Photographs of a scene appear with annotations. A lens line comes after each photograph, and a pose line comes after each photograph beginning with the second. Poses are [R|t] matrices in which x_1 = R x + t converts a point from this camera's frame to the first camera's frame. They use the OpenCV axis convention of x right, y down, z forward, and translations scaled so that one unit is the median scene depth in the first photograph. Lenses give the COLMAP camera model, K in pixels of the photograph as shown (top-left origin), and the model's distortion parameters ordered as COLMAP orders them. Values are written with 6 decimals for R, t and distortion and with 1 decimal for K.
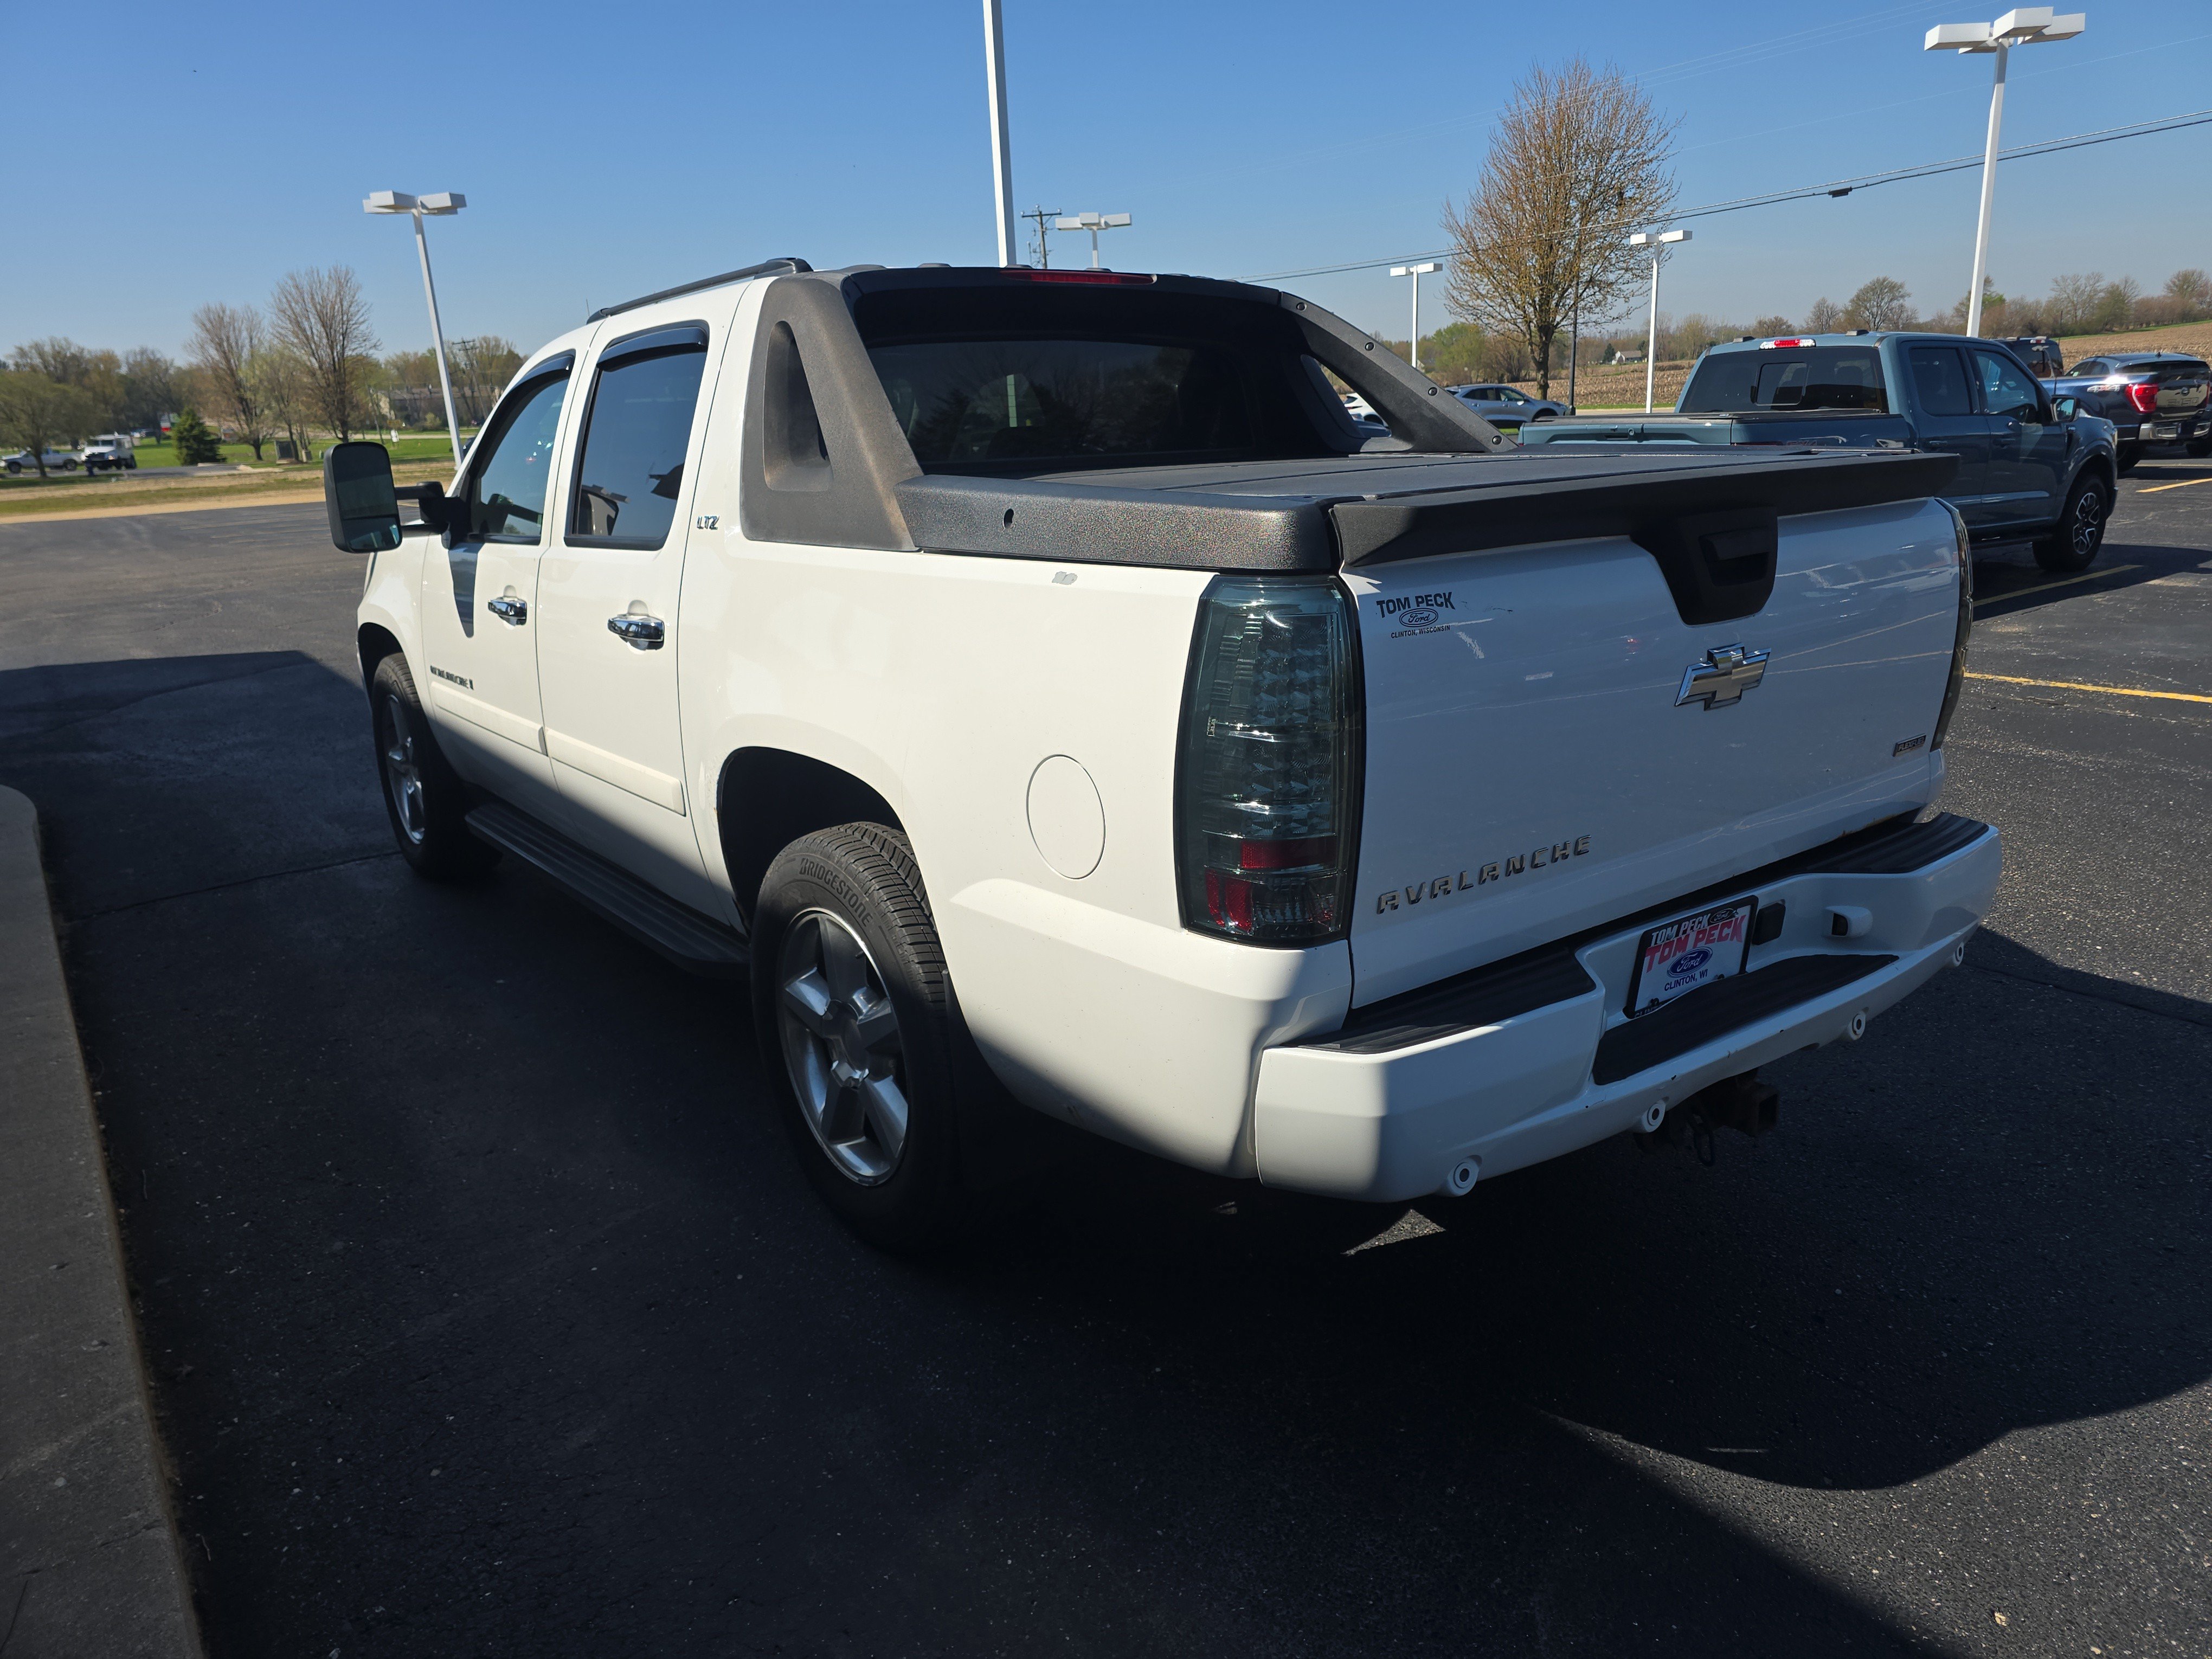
lens RADIAL K [[1474.6, 0, 1092.8], [0, 1474.6, 842.3], [0, 0, 1]] dist [0.057470, -0.050870]
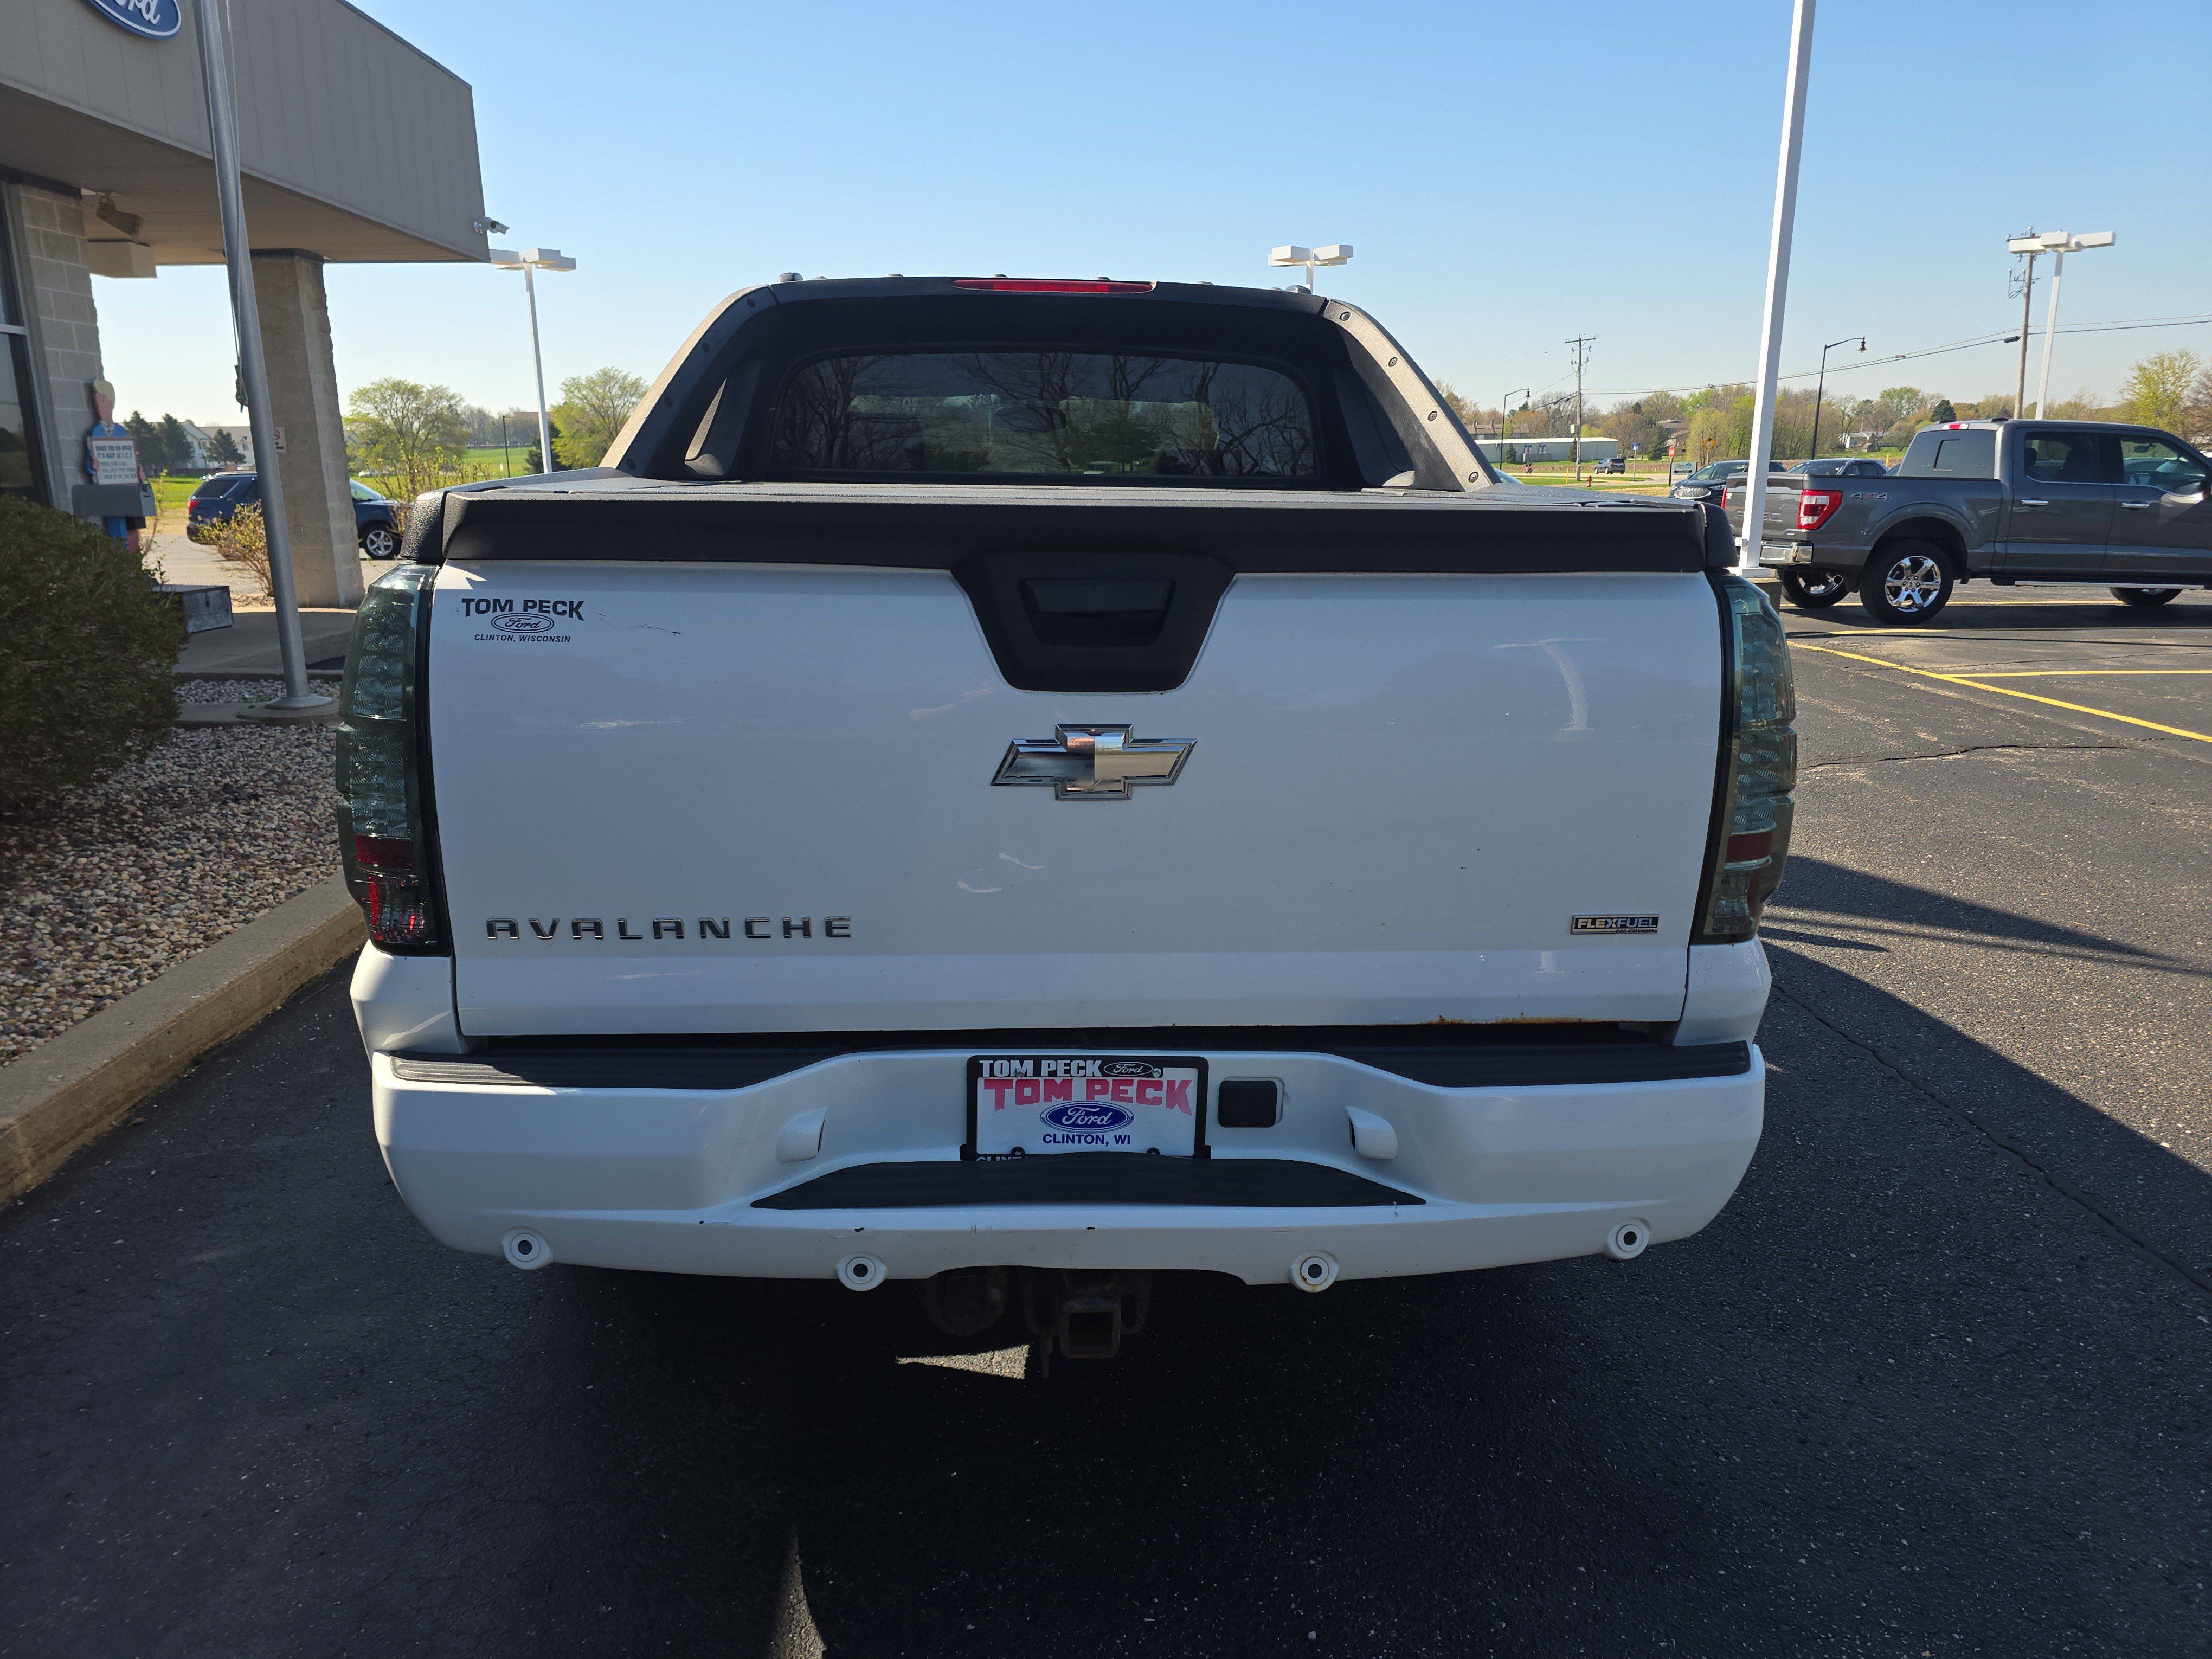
lens RADIAL K [[1464.2, 0, 1106.0], [0, 1464.2, 829.5], [0, 0, 1]] dist [0.092671, -0.089201]
pose [[0.835273, 0.171095, -0.522538, 0.214232], [-0.188003, 0.981944, 0.020997, -0.023879], [0.516696, 0.080700, 0.852357, 0.087514]]
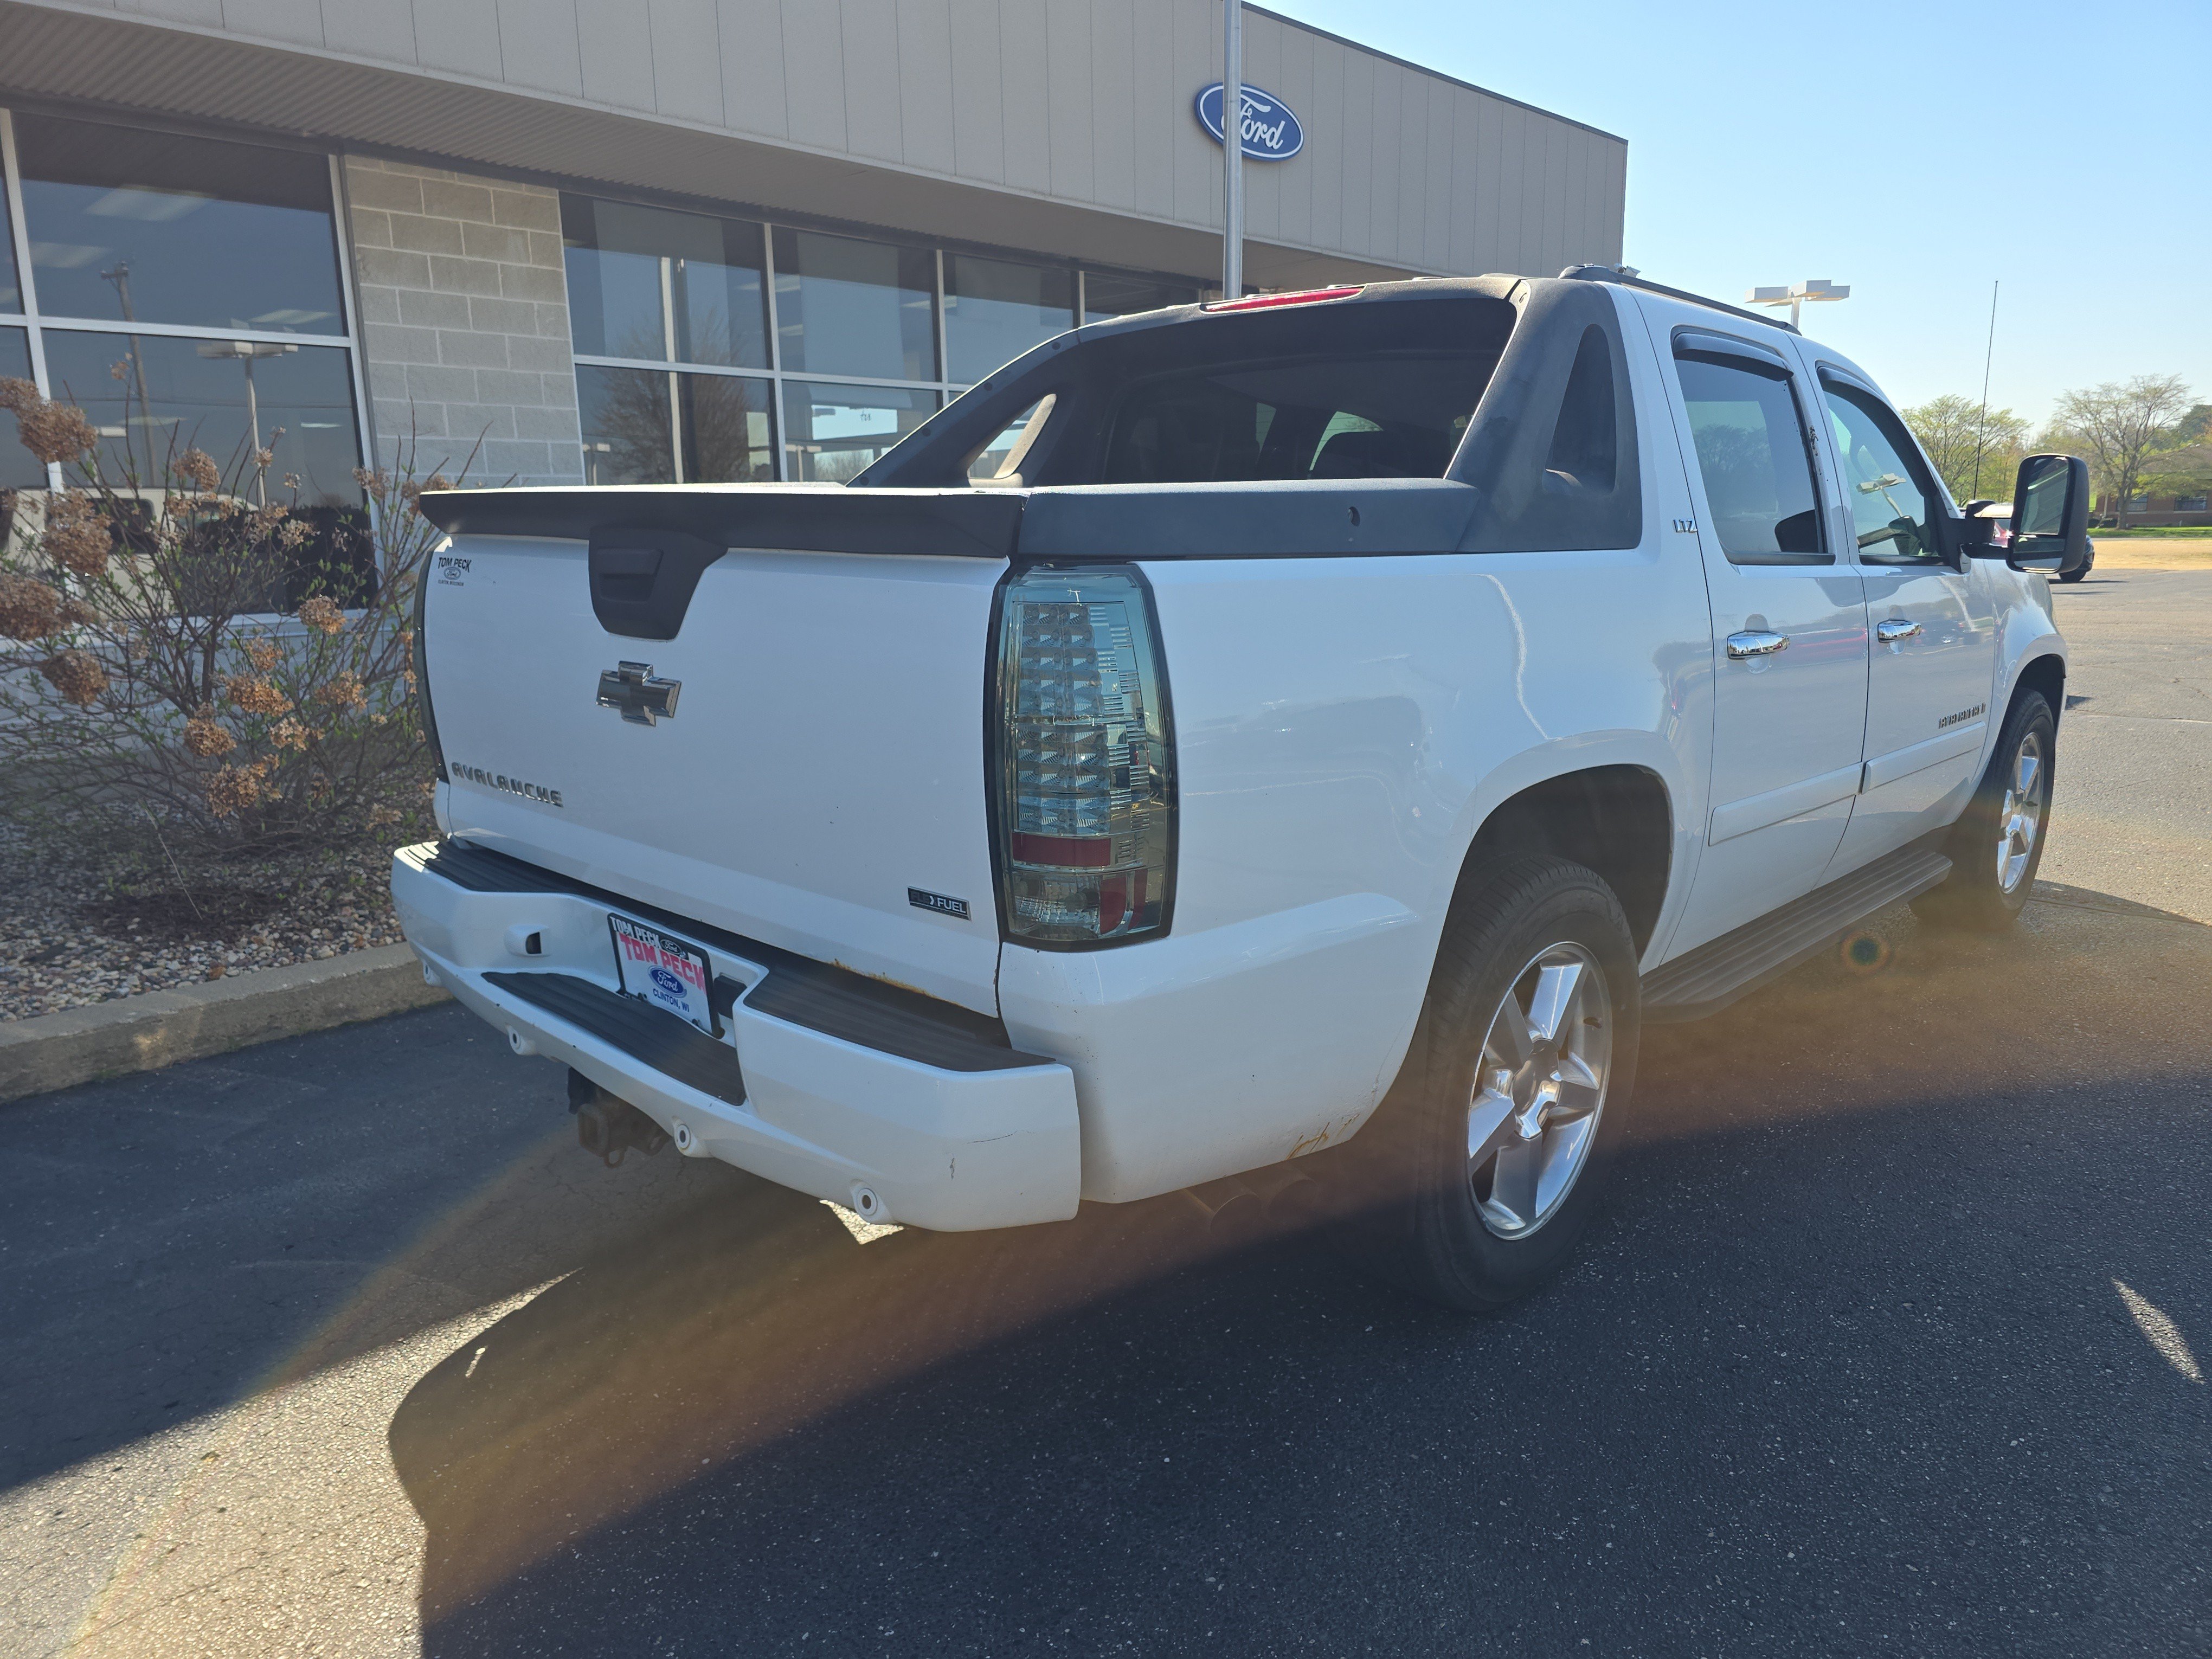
lens RADIAL K [[1474.6, 0, 1092.8], [0, 1474.6, 842.3], [0, 0, 1]] dist [0.057470, -0.050870]
pose [[0.165893, 0.251009, -0.953663, 0.369917], [-0.273273, 0.940892, 0.200111, -0.076403], [0.947524, 0.227413, 0.224682, 0.276861]]
